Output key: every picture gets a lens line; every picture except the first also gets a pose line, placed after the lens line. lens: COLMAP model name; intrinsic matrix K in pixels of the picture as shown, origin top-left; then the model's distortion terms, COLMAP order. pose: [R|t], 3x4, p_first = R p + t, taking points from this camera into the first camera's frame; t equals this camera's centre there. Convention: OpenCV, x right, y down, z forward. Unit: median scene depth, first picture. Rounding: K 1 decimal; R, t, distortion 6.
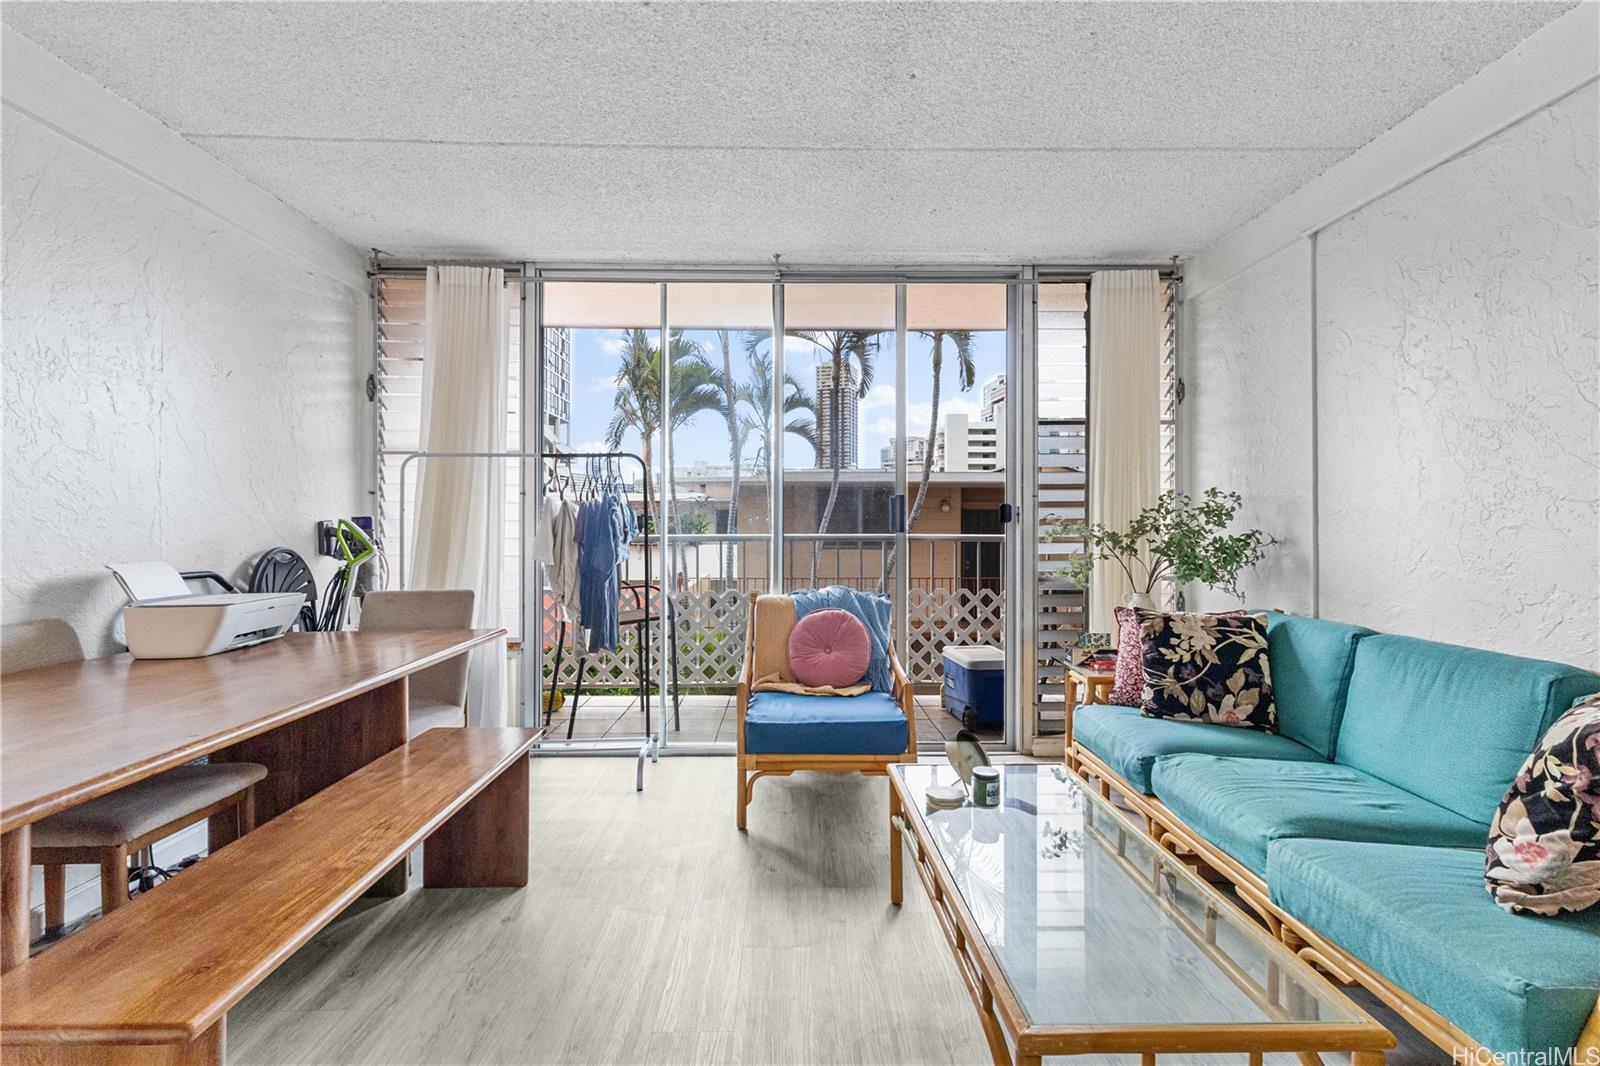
lens RADIAL K [[732.6, 0, 795.1], [0, 732.6, 528.2], [0, 0, 1]] dist [0.000189, -0.000831]
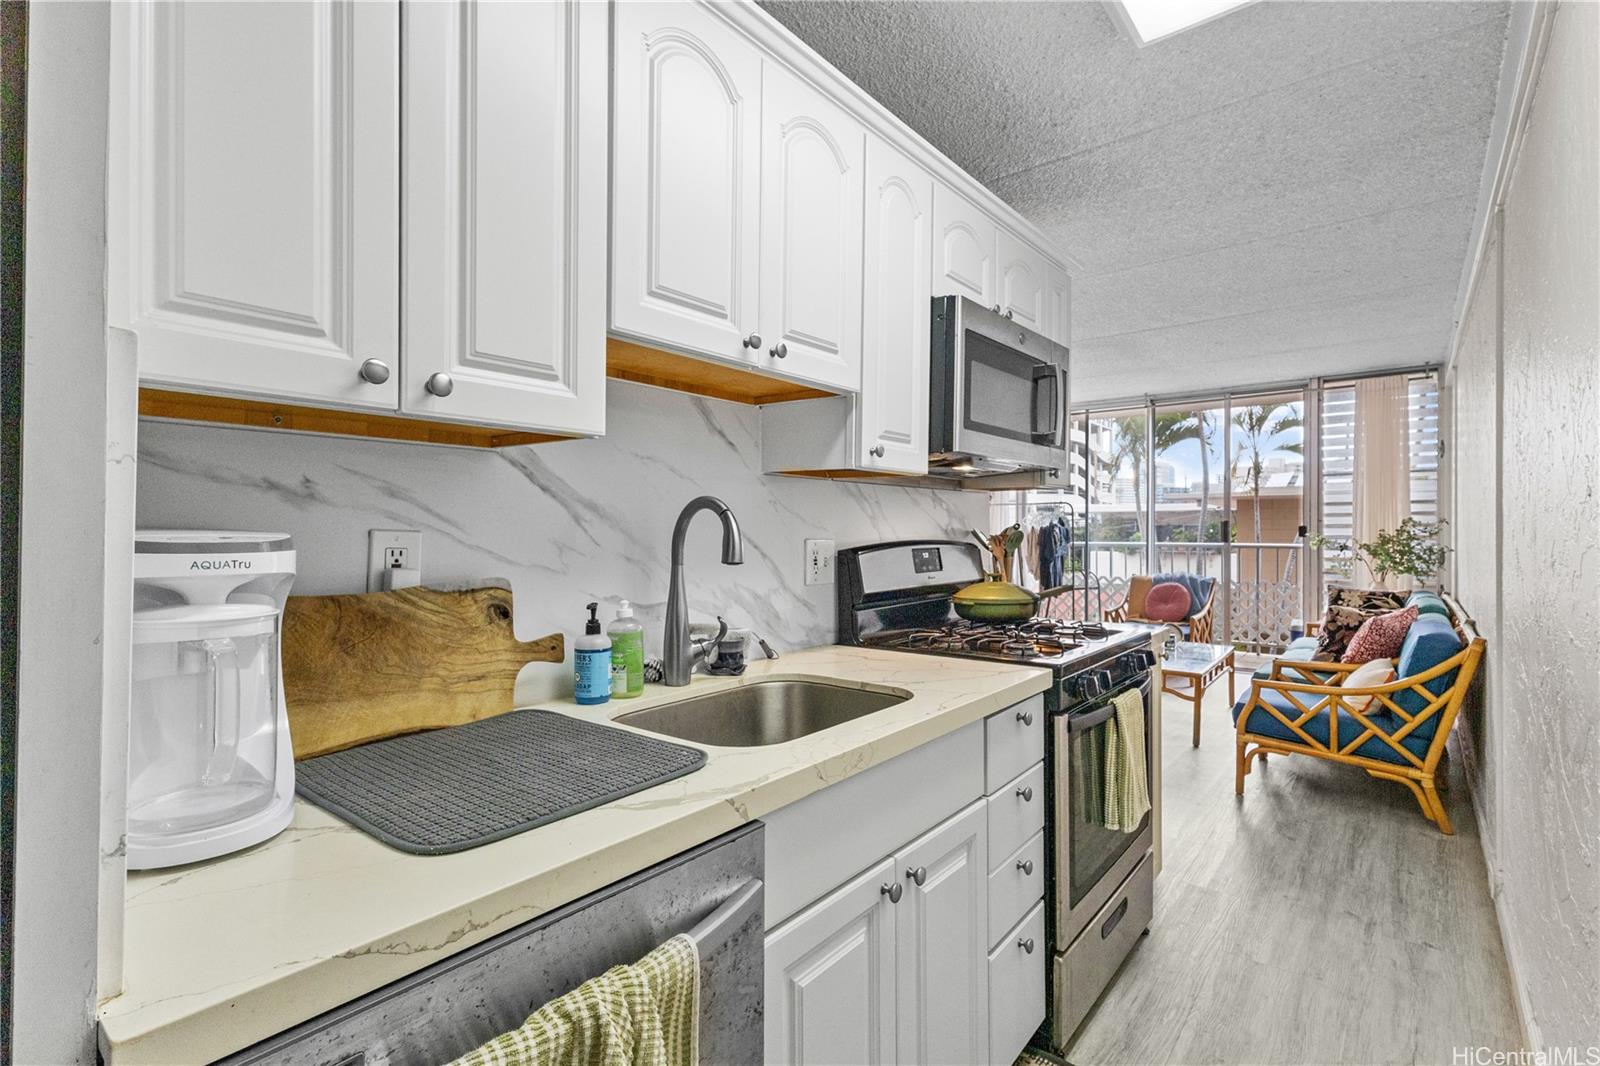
lens RADIAL K [[732.6, 0, 793.5], [0, 732.6, 532.3], [0, 0, 1]] dist [0.000189, -0.000831]
pose [[0.756019, 0.003323, -0.654541, 0.513199], [-0.006619, 0.999975, -0.002568, -0.006785], [0.654516, 0.006274, 0.756022, -0.989799]]
